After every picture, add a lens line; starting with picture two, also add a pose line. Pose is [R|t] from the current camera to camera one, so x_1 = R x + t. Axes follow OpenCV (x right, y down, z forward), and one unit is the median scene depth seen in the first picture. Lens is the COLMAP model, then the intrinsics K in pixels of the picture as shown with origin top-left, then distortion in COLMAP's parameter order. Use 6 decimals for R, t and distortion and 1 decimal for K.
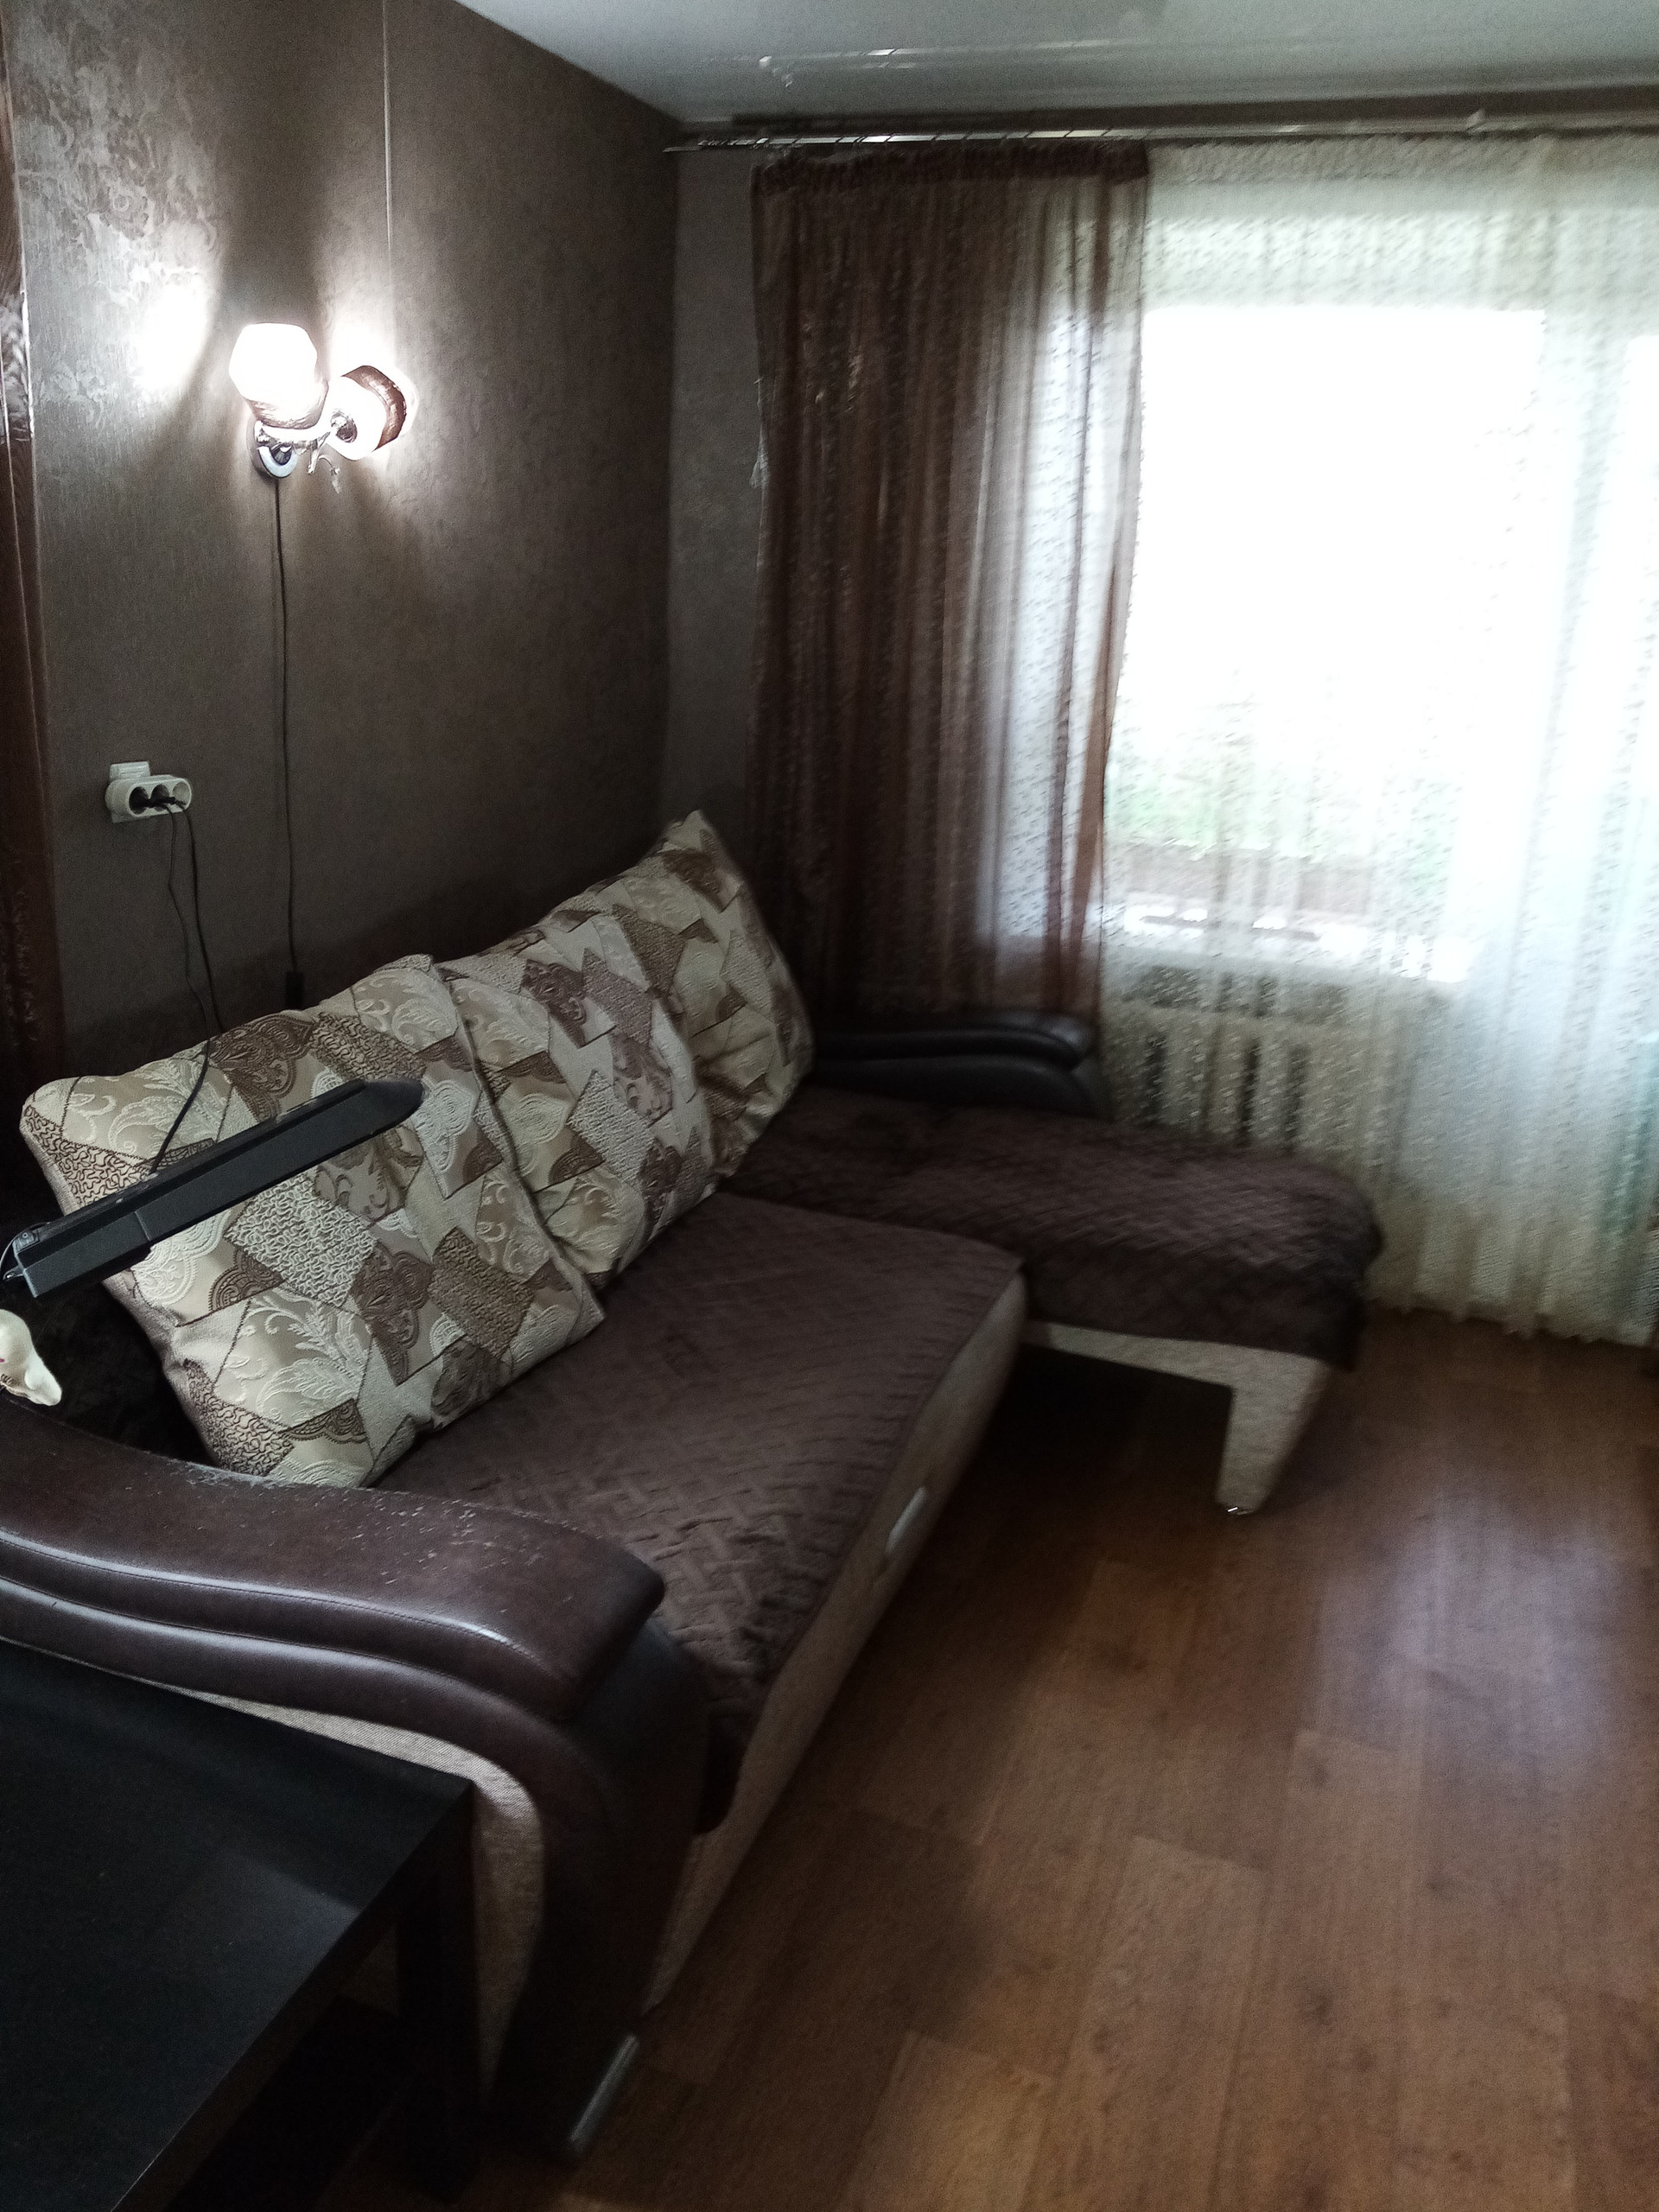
lens RADIAL K [[1670.0, 0, 831.6], [0, 1670.0, 1150.7], [0, 0, 1]] dist [0.002136, 0.001364]
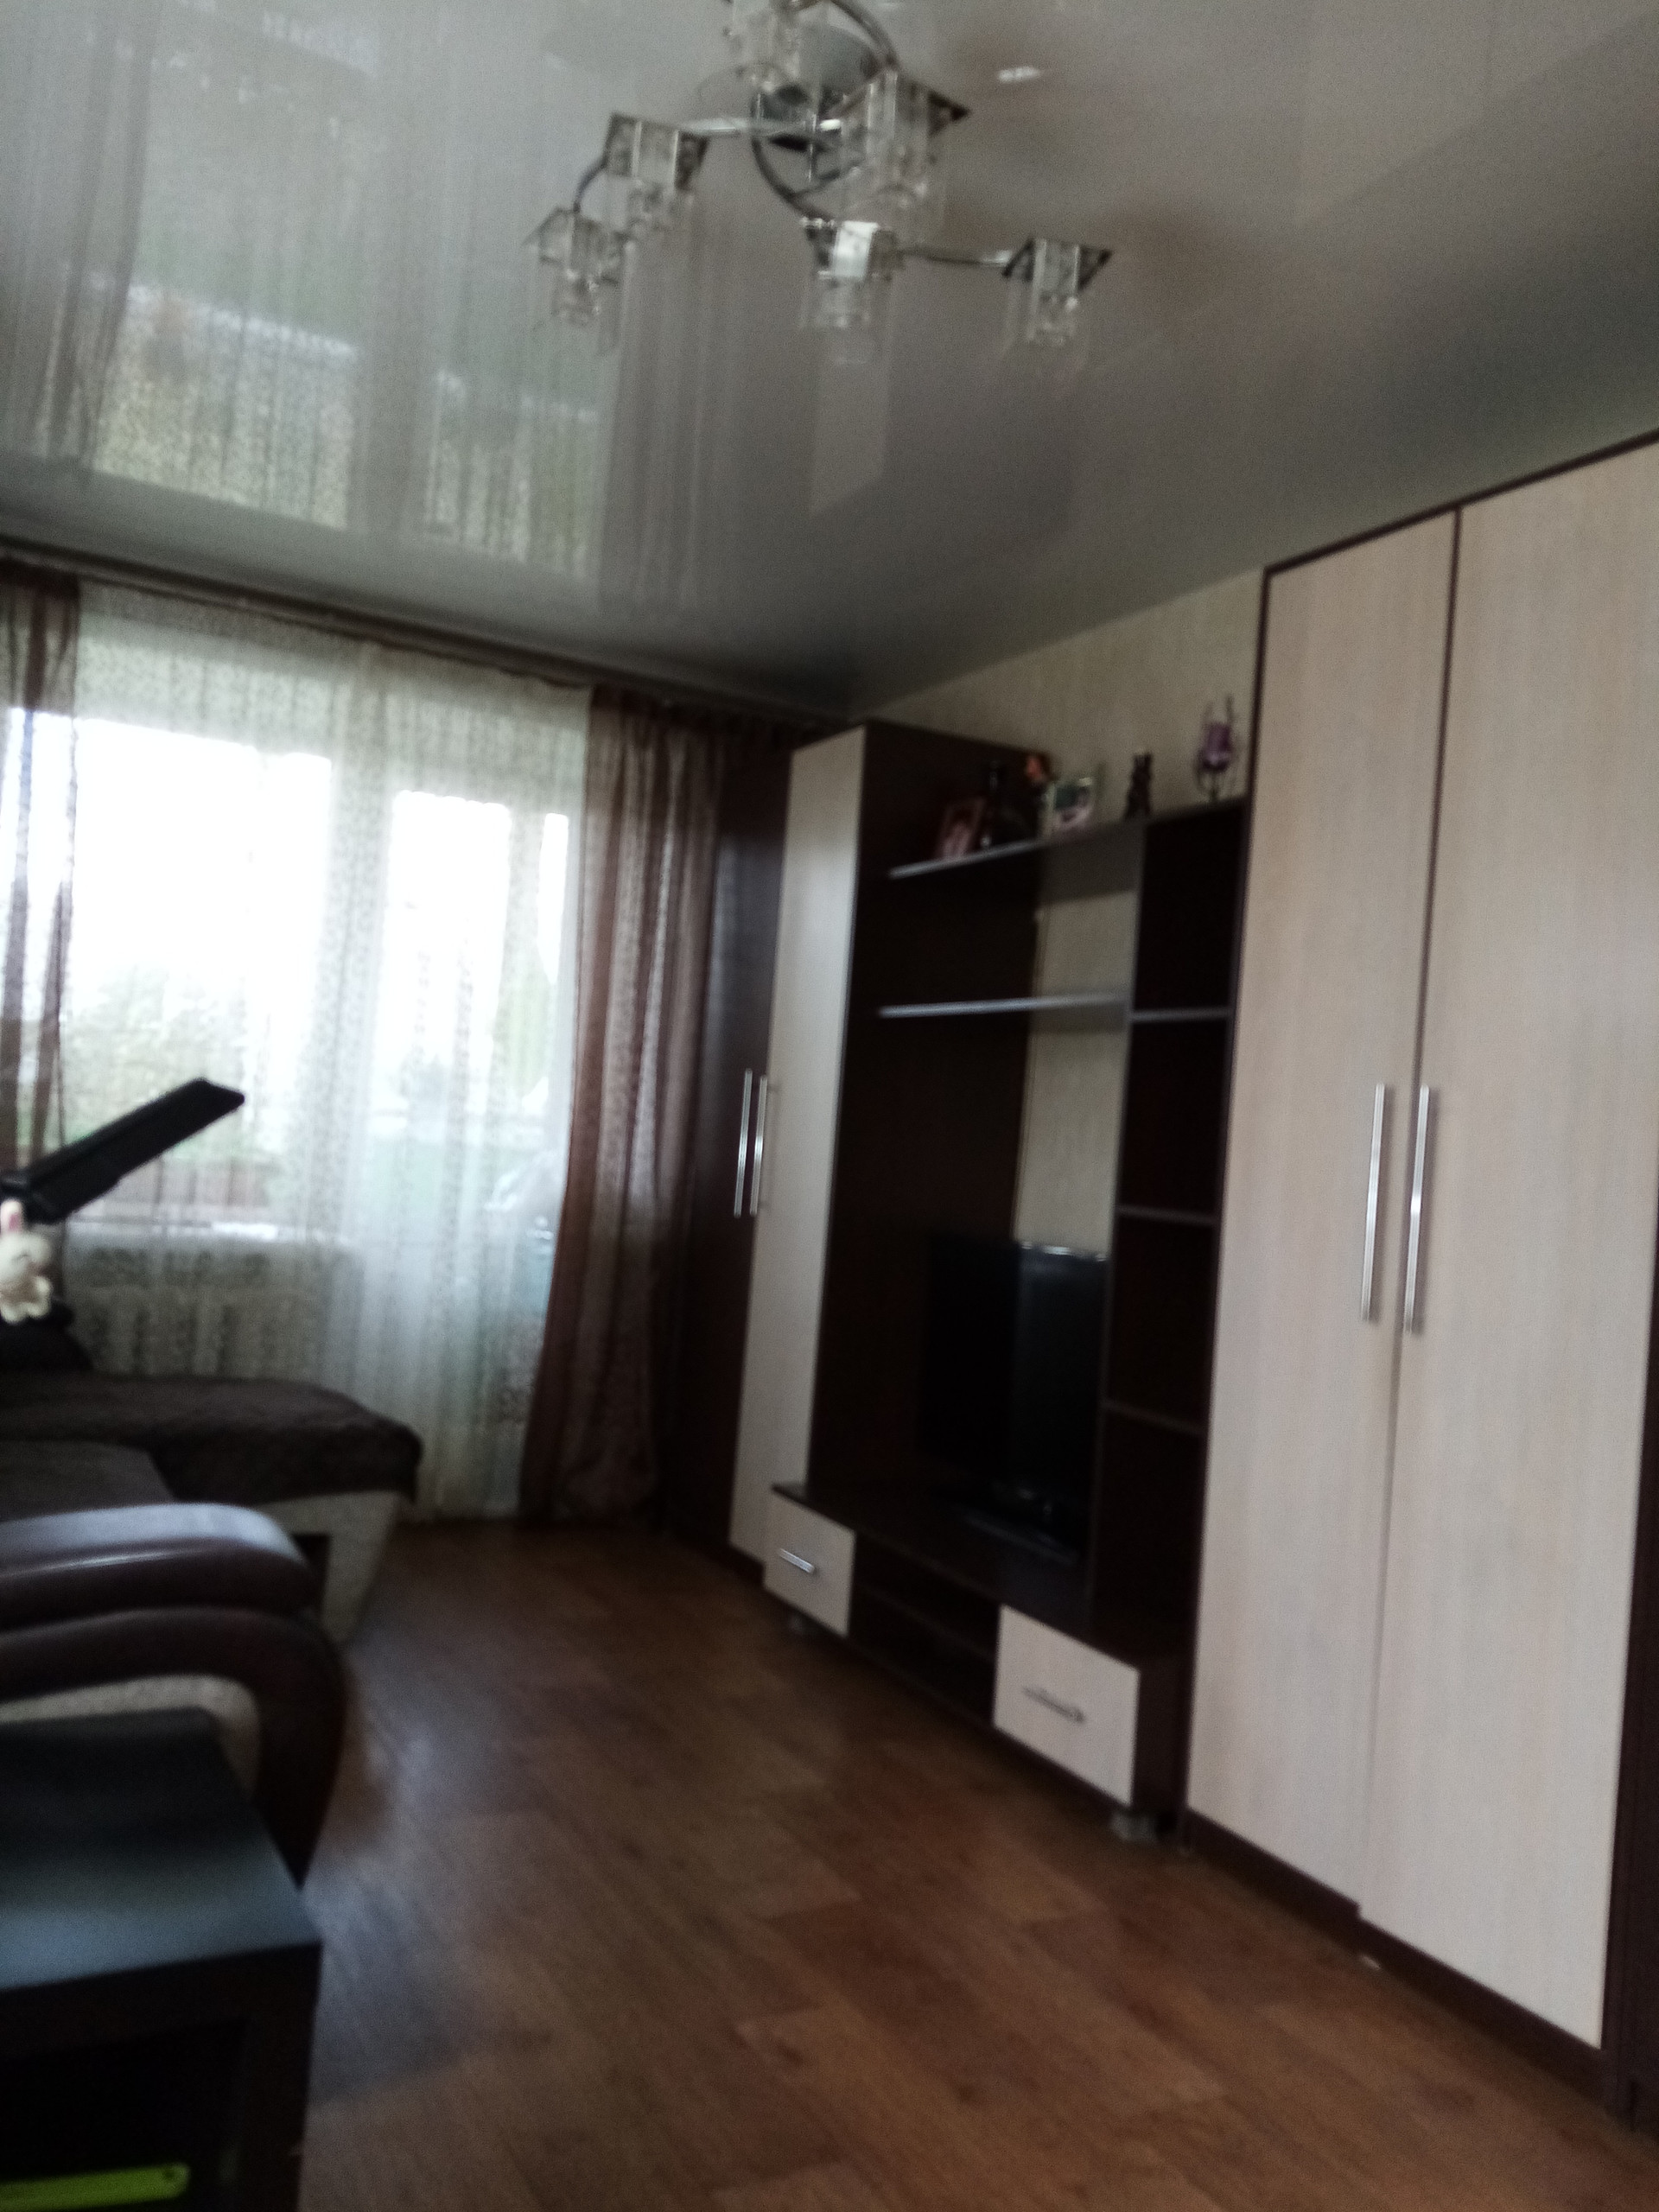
lens RADIAL K [[1670.0, 0, 831.6], [0, 1670.0, 1150.7], [0, 0, 1]] dist [0.002136, 0.001364]
pose [[0.666561, -0.015605, 0.745288, -0.364335], [0.182182, 0.972874, -0.142568, 0.087556], [-0.722846, 0.230808, 0.651322, -0.109520]]
